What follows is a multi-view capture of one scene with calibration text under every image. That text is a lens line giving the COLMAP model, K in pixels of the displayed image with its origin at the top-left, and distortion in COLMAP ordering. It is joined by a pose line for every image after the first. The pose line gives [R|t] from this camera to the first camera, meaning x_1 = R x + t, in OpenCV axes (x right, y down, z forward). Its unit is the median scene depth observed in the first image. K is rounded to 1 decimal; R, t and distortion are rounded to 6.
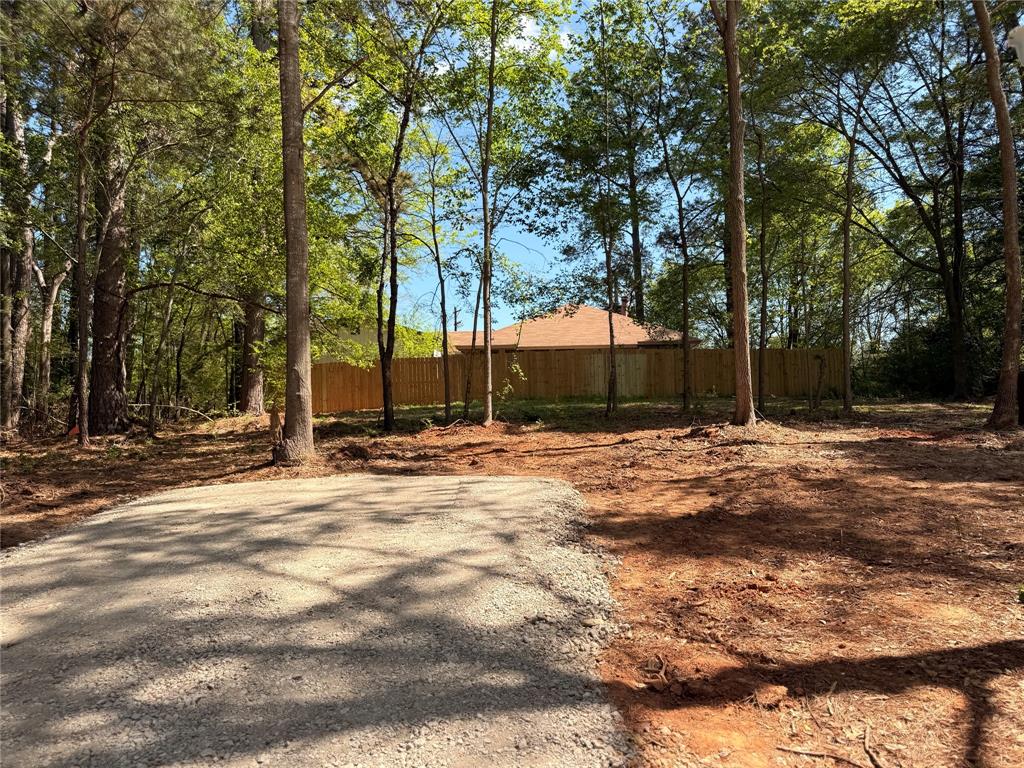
lens RADIAL K [[759.7, 0, 514.0], [0, 759.7, 395.1], [0, 0, 1]] dist [0.065315, -0.139899]
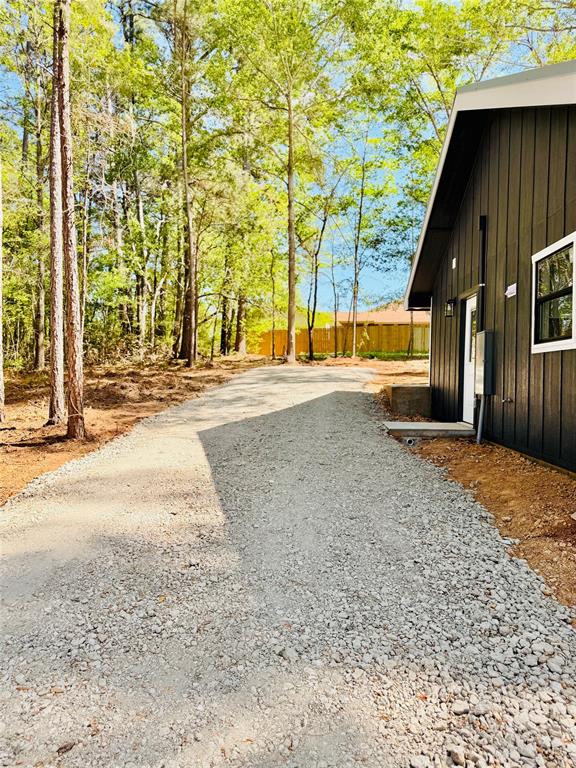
lens RADIAL K [[569.8, 0, 288.0], [0, 569.8, 384.0], [0, 0, 1]] dist [0.065315, -0.139899]
pose [[0.987307, 0.037866, -0.154244, 0.034317], [-0.030090, 0.998171, 0.052438, 0.025887], [0.155948, -0.047131, 0.986640, -0.645983]]
